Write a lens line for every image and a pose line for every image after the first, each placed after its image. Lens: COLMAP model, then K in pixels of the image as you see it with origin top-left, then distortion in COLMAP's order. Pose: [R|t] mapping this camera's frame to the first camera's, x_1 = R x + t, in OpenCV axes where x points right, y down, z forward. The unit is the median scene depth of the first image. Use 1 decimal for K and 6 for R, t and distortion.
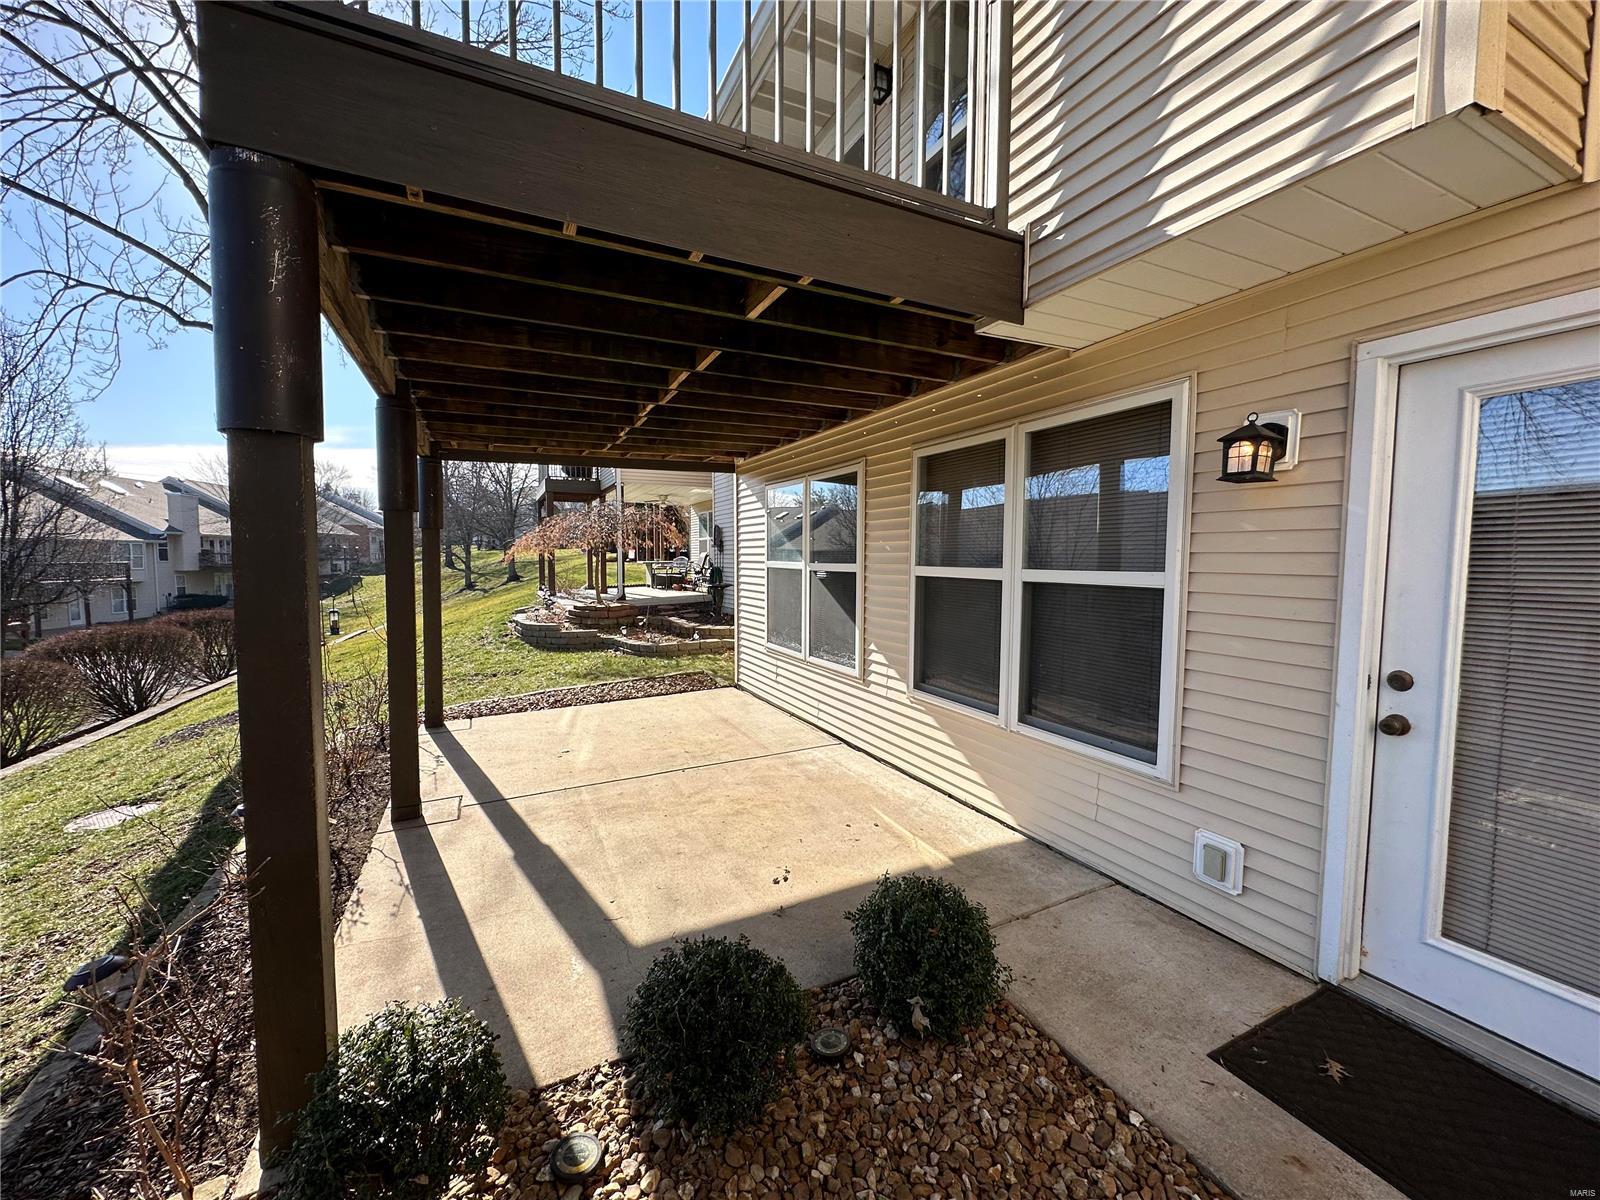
lens RADIAL K [[640.2, 0, 800.0], [0, 640.2, 600.0], [0, 0, 1]] dist [-0.002694, 0.000606]
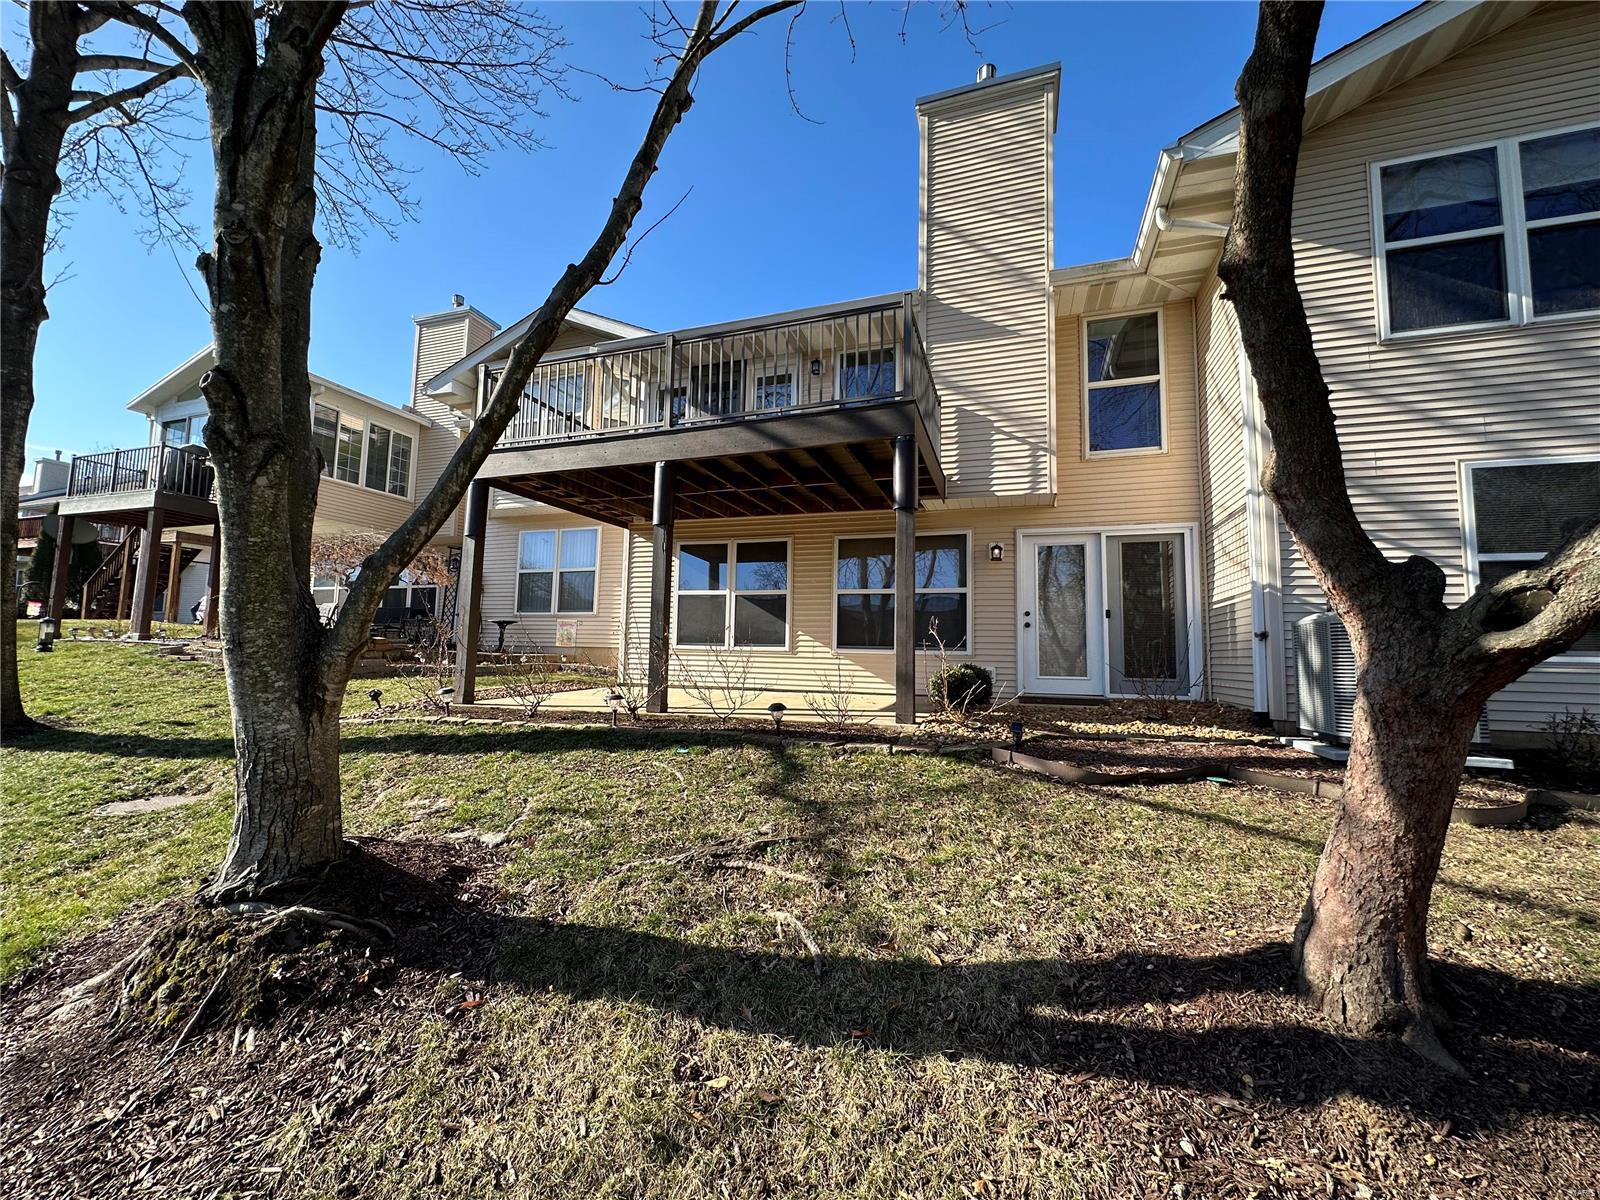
lens RADIAL K [[640.2, 0, 800.0], [0, 640.2, 600.0], [0, 0, 1]] dist [-0.002694, 0.000606]
pose [[0.706763, 0.072851, 0.703689, -2.707111], [0.028158, 0.990999, -0.130876, 0.495025], [-0.706890, 0.112313, 0.698350, -0.740461]]
